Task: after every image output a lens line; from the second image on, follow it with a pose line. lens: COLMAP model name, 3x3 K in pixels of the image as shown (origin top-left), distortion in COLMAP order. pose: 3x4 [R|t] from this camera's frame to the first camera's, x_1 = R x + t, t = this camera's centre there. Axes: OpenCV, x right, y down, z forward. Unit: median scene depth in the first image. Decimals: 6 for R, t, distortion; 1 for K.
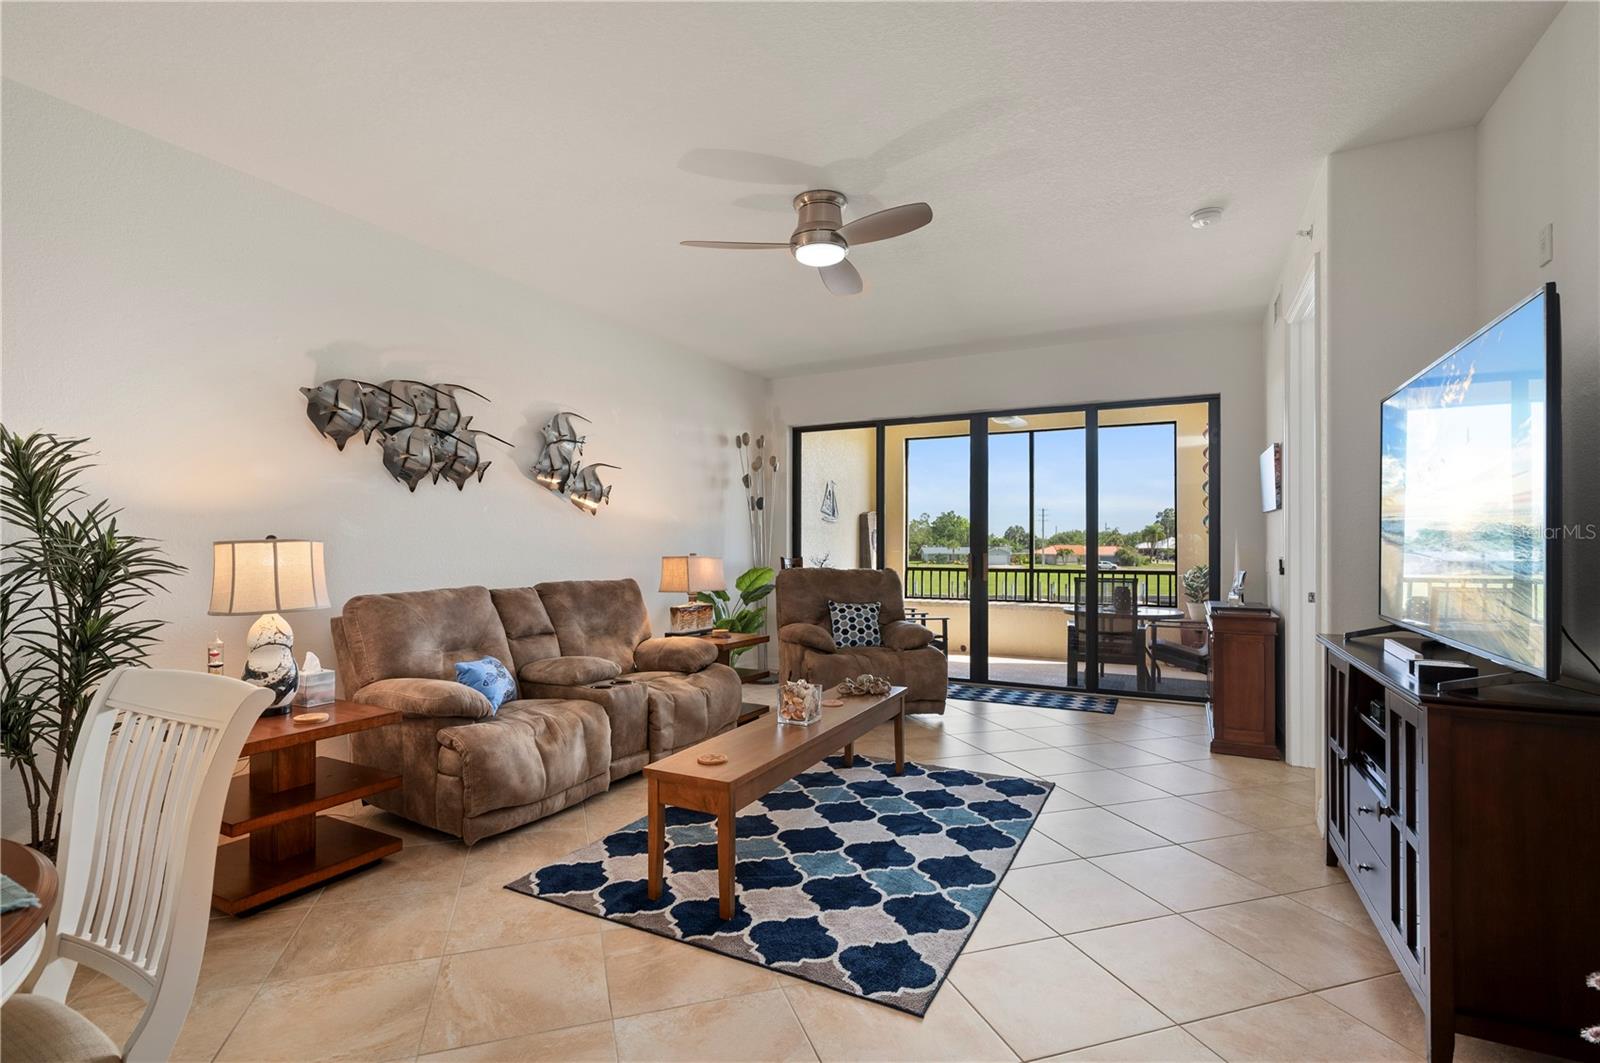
lens RADIAL K [[745.1, 0, 788.3], [0, 745.1, 541.9], [0, 0, 1]] dist [-0.002154, 0.000068]
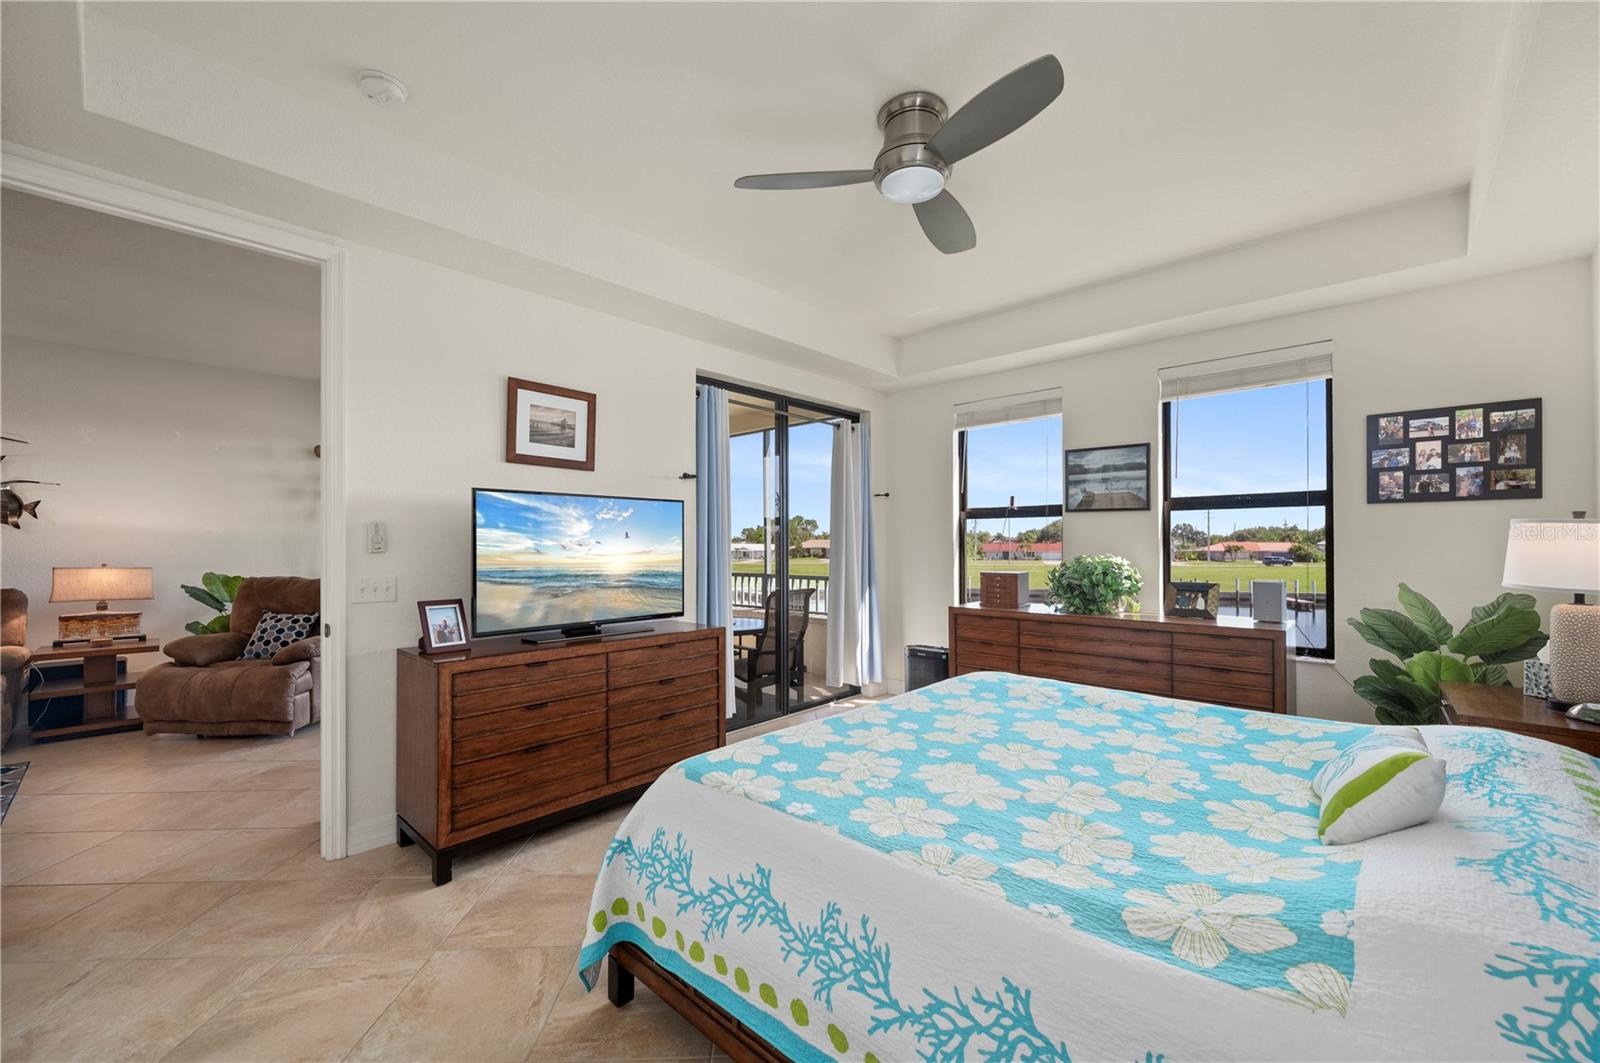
lens RADIAL K [[636.2, 0, 806.1], [0, 636.2, 535.4], [0, 0, 1]] dist [-0.004123, 0.001910]
pose [[0.965664, -0.007419, -0.259688, 0.942400], [0.005466, 0.999951, -0.008242, -0.009622], [0.259736, 0.006539, 0.965657, 0.359856]]
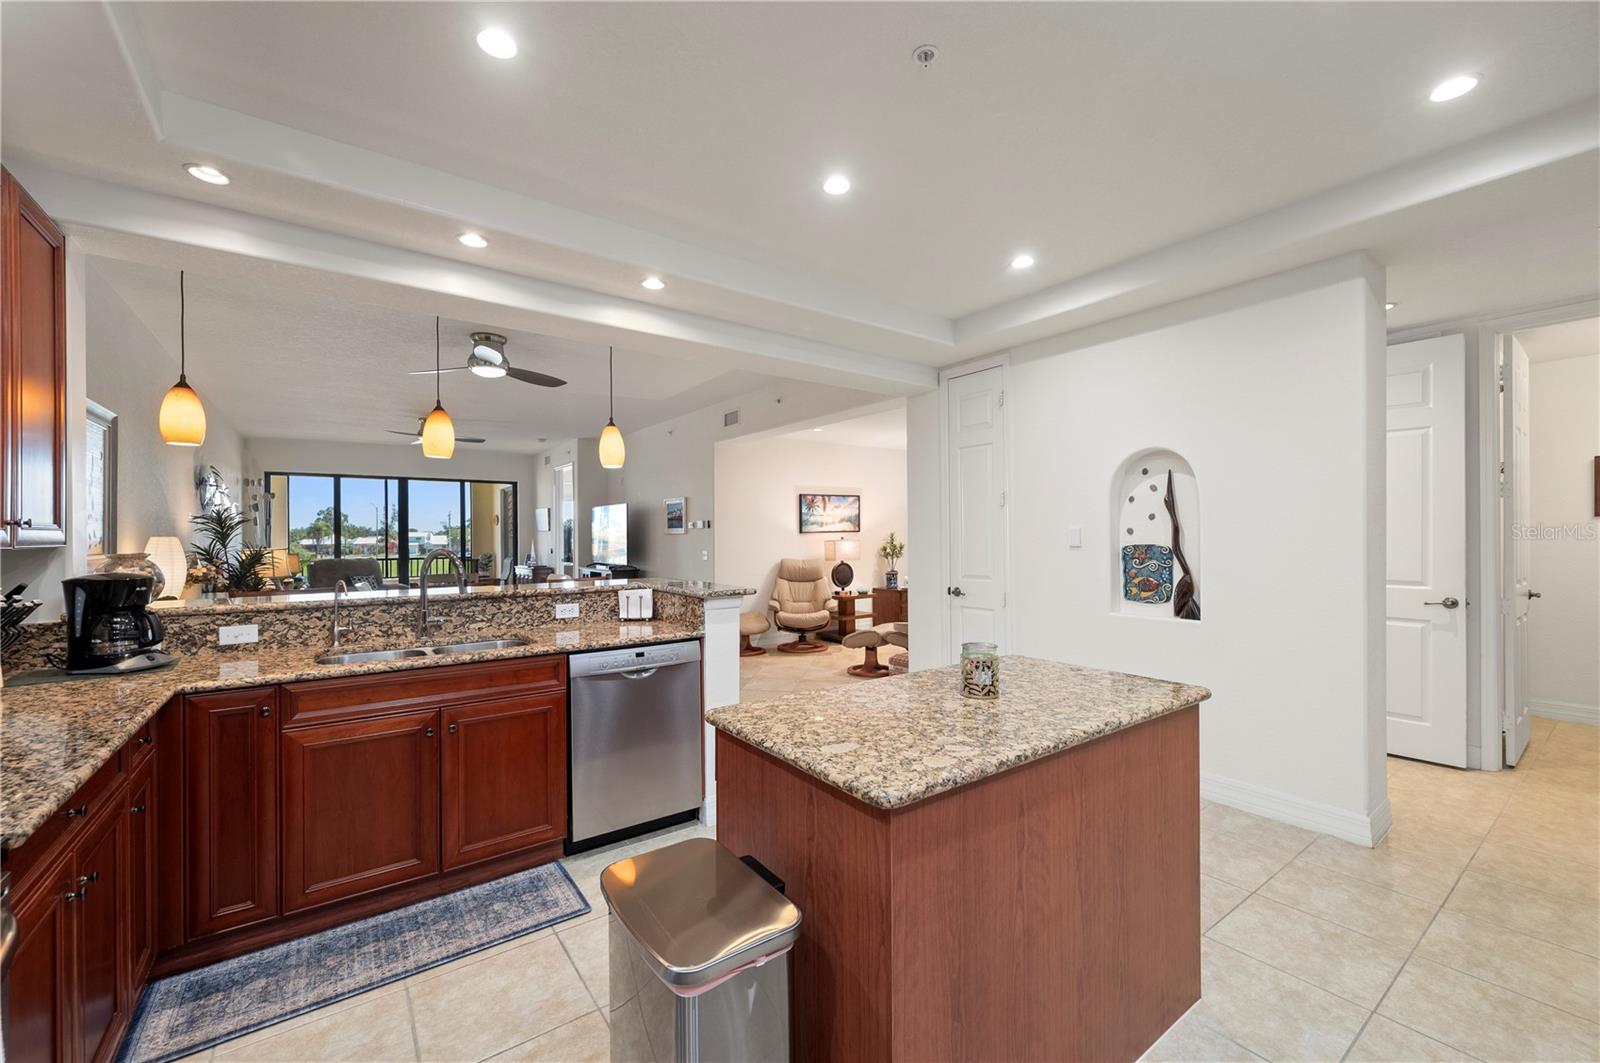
lens RADIAL K [[636.2, 0, 802.8], [0, 636.2, 539.9], [0, 0, 1]] dist [-0.004123, 0.001910]
pose [[0.435519, -0.009675, 0.900128, -0.886257], [0.005868, 0.999952, 0.007909, -0.017508], [-0.900160, 0.001838, 0.435555, -0.748512]]
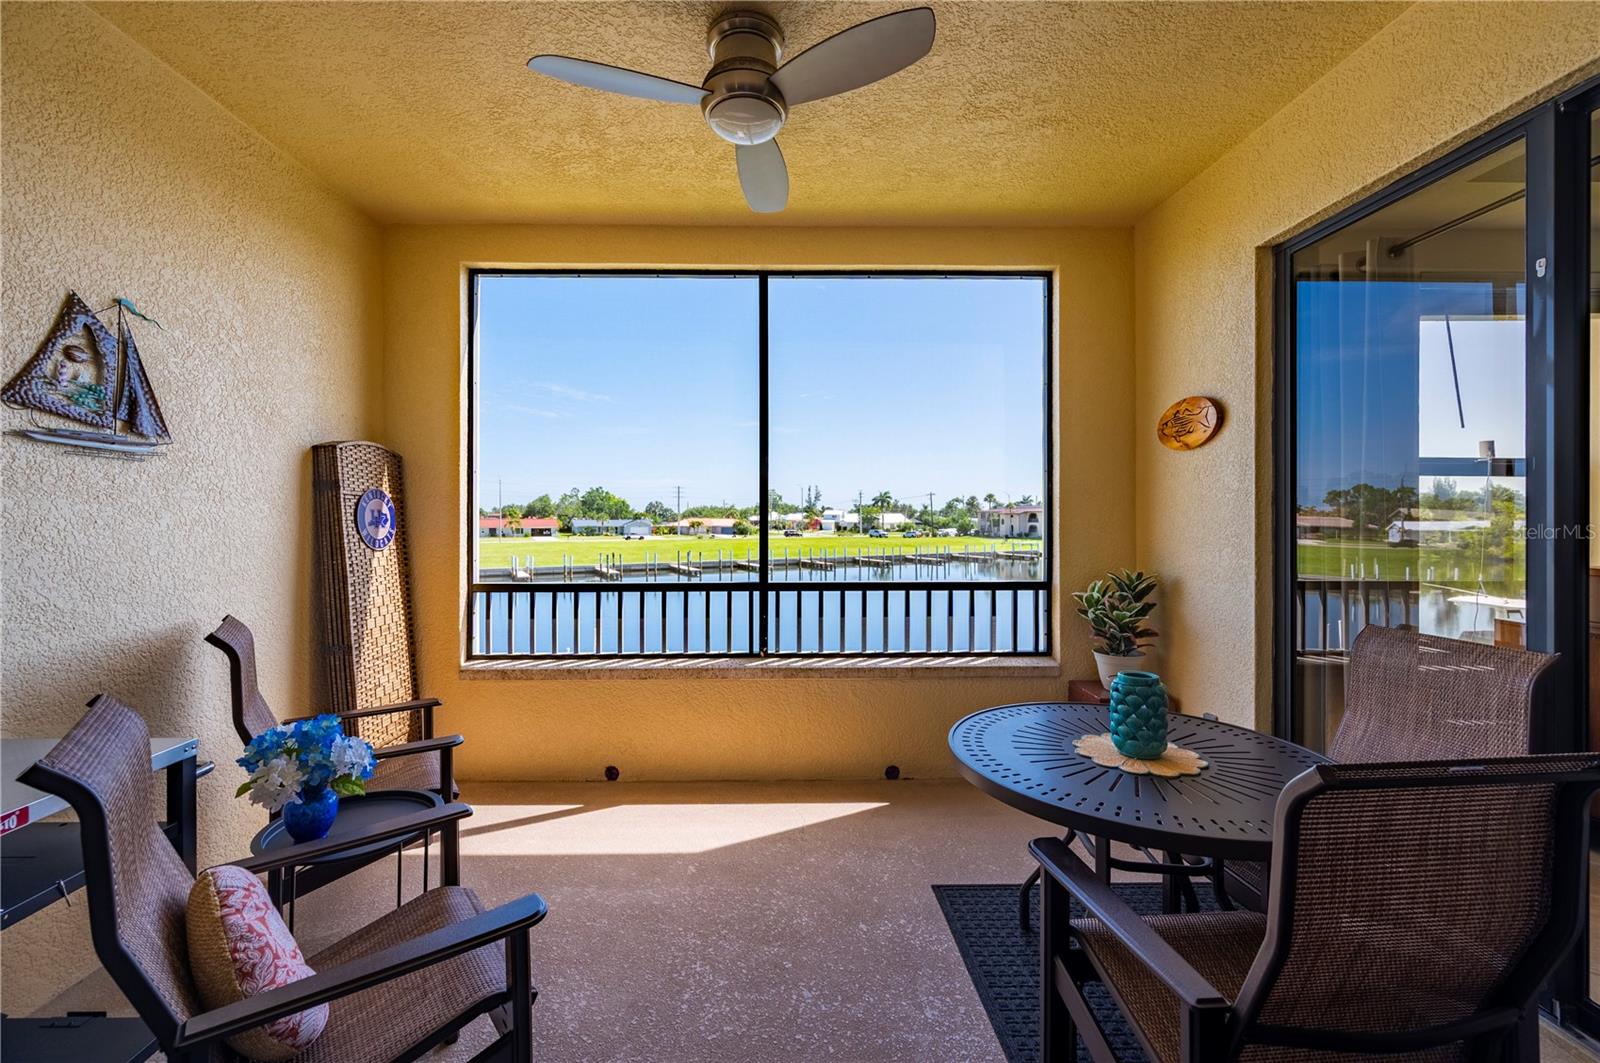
lens RADIAL K [[636.2, 0, 780.0], [0, 636.2, 515.6], [0, 0, 1]] dist [-0.004123, 0.001910]
pose [[0.881524, -0.001772, 0.472135, 0.248639], [0.001612, 0.999998, 0.000744, -0.007320], [-0.472136, 0.000106, 0.881526, 1.054074]]
